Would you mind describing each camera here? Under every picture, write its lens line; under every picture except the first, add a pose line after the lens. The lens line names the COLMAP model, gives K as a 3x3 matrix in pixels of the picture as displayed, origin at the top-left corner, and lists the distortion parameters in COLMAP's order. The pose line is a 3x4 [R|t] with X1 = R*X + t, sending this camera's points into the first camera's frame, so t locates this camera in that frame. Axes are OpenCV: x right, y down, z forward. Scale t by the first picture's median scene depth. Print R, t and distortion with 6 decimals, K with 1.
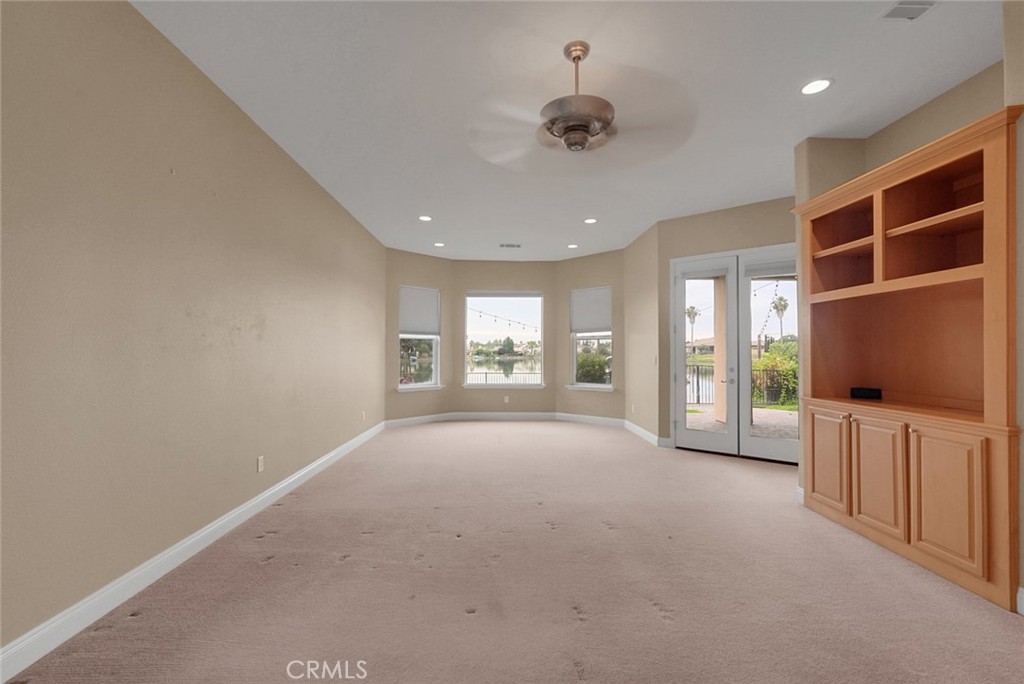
lens RADIAL K [[453.5, 0, 514.0], [0, 453.5, 335.2], [0, 0, 1]] dist [0.000133, 0.000907]
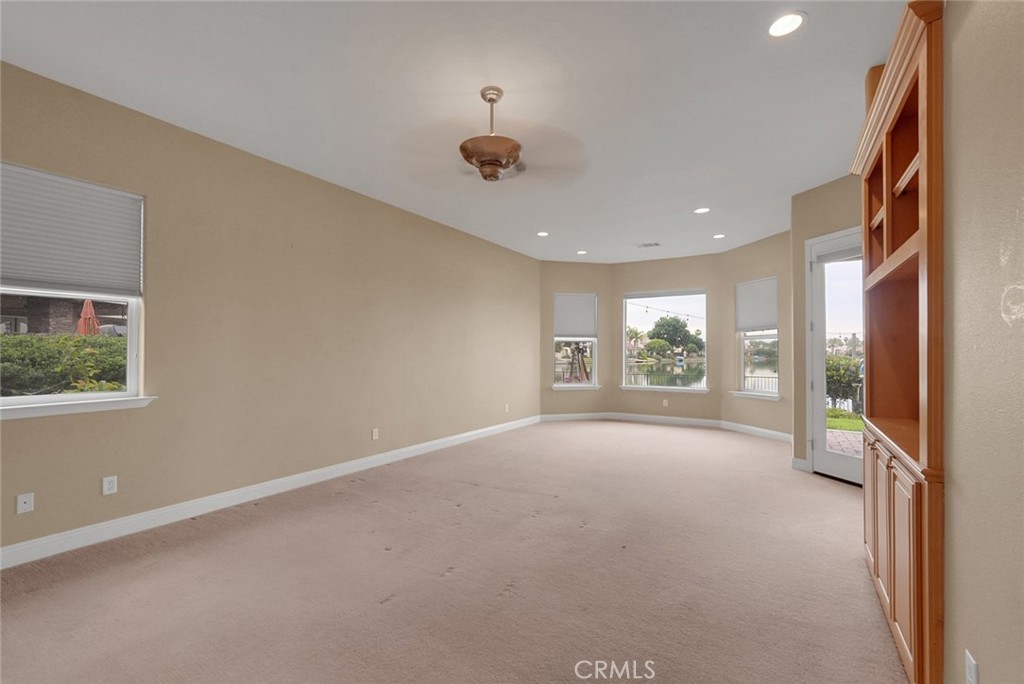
lens RADIAL K [[453.5, 0, 514.0], [0, 453.5, 335.2], [0, 0, 1]] dist [0.000133, 0.000907]
pose [[0.834114, -0.022855, -0.551119, 0.280806], [0.023099, 0.999712, -0.006499, -0.003561], [0.551109, -0.007310, 0.834401, 0.023612]]
